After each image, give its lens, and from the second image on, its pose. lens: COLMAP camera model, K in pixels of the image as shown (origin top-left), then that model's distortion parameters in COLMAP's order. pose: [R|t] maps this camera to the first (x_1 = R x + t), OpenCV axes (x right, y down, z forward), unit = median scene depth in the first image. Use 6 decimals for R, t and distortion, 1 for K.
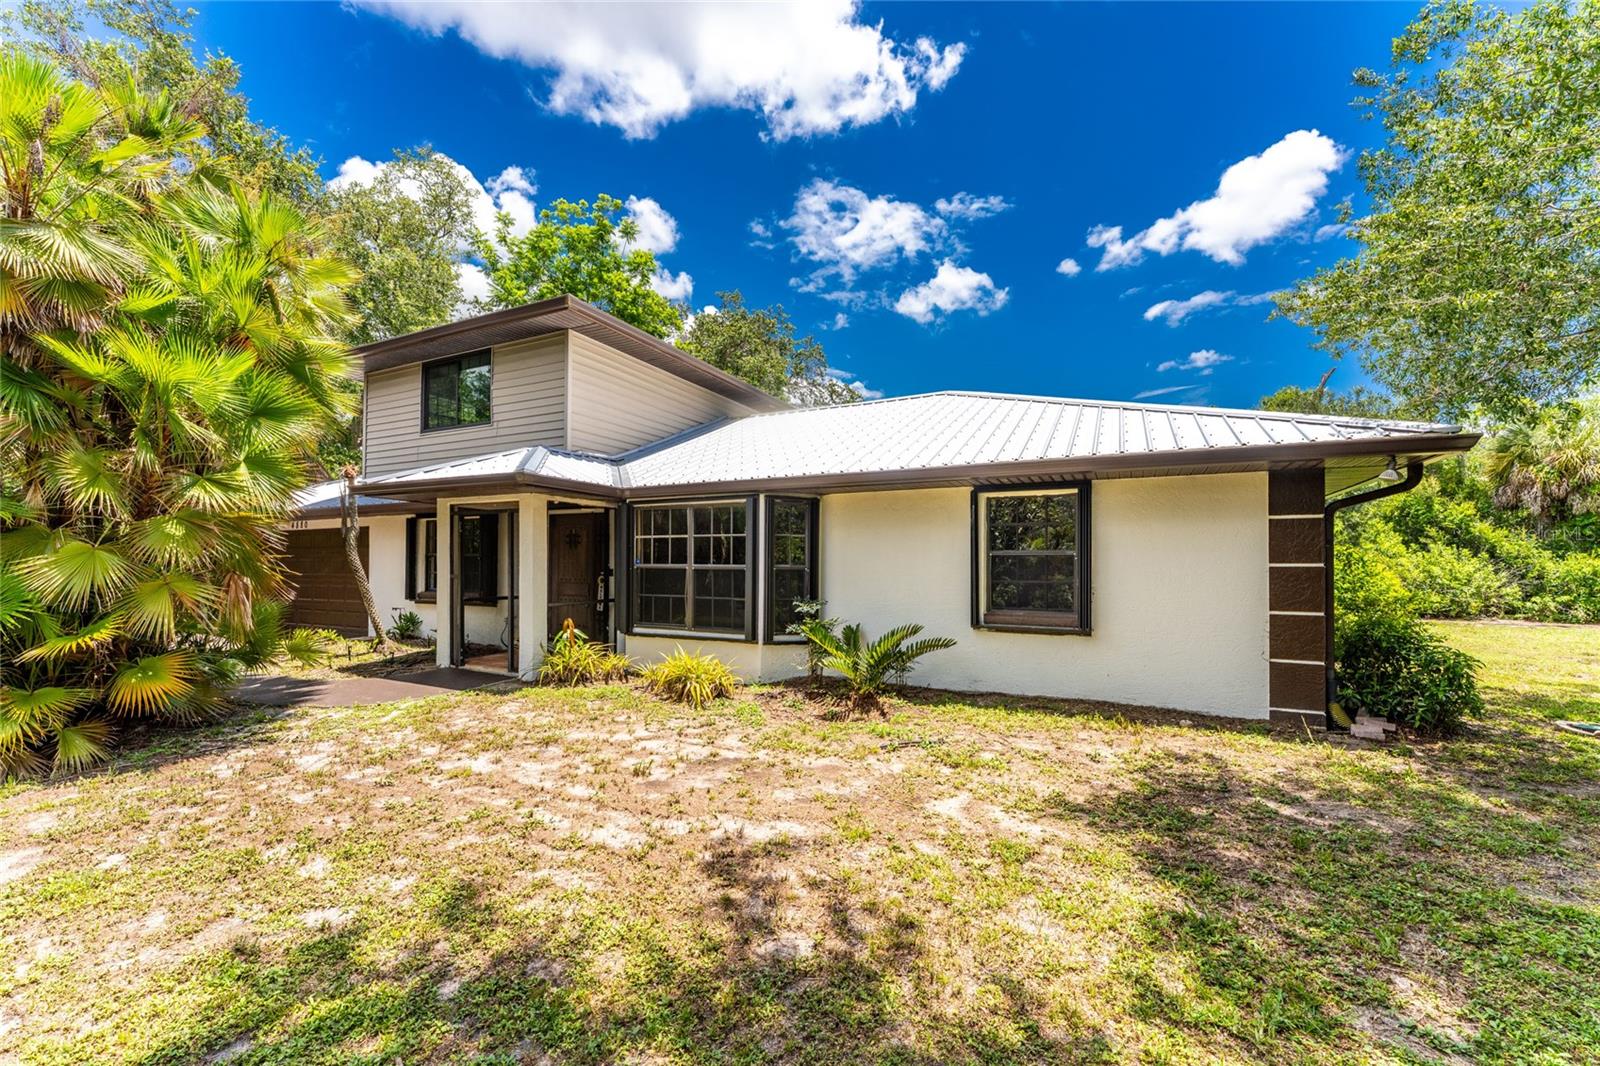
lens RADIAL K [[639.2, 0, 801.2], [0, 639.2, 557.2], [0, 0, 1]] dist [-0.000246, 0.000002]
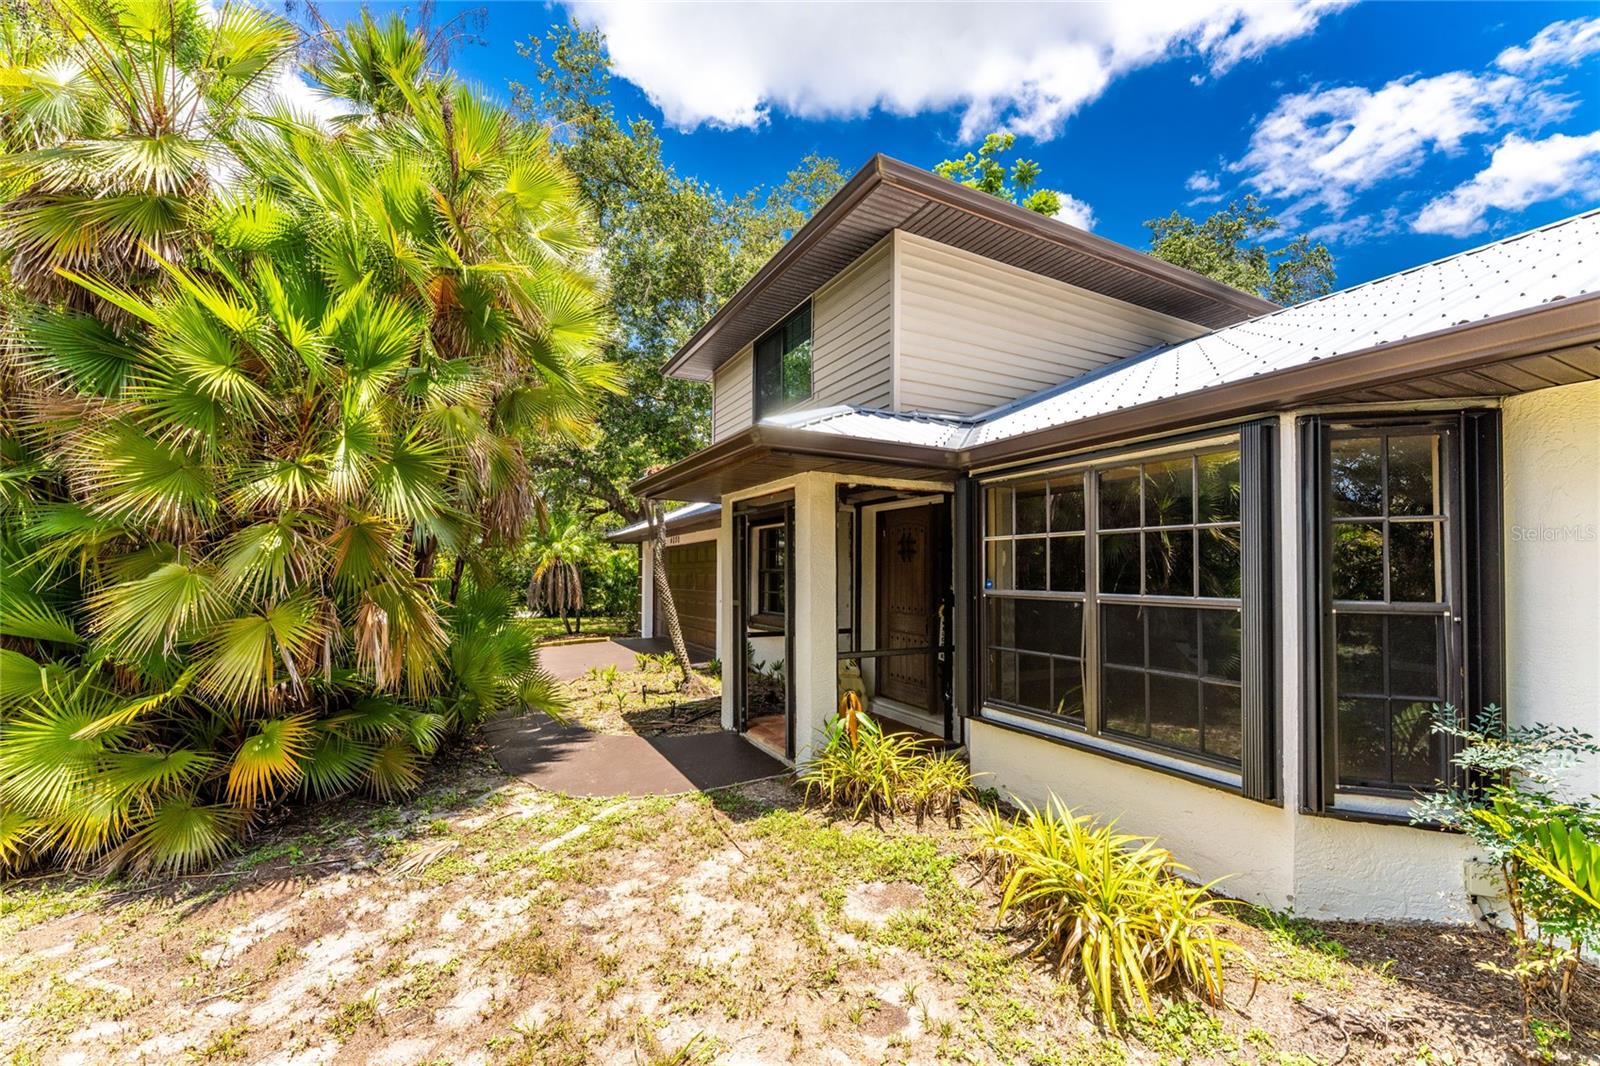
lens RADIAL K [[639.2, 0, 801.2], [0, 639.2, 557.2], [0, 0, 1]] dist [-0.000246, 0.000002]
pose [[0.808044, -0.015735, -0.588912, -0.069683], [0.006633, 0.999823, -0.017612, -0.008336], [0.589085, 0.010324, 0.808005, 0.495922]]
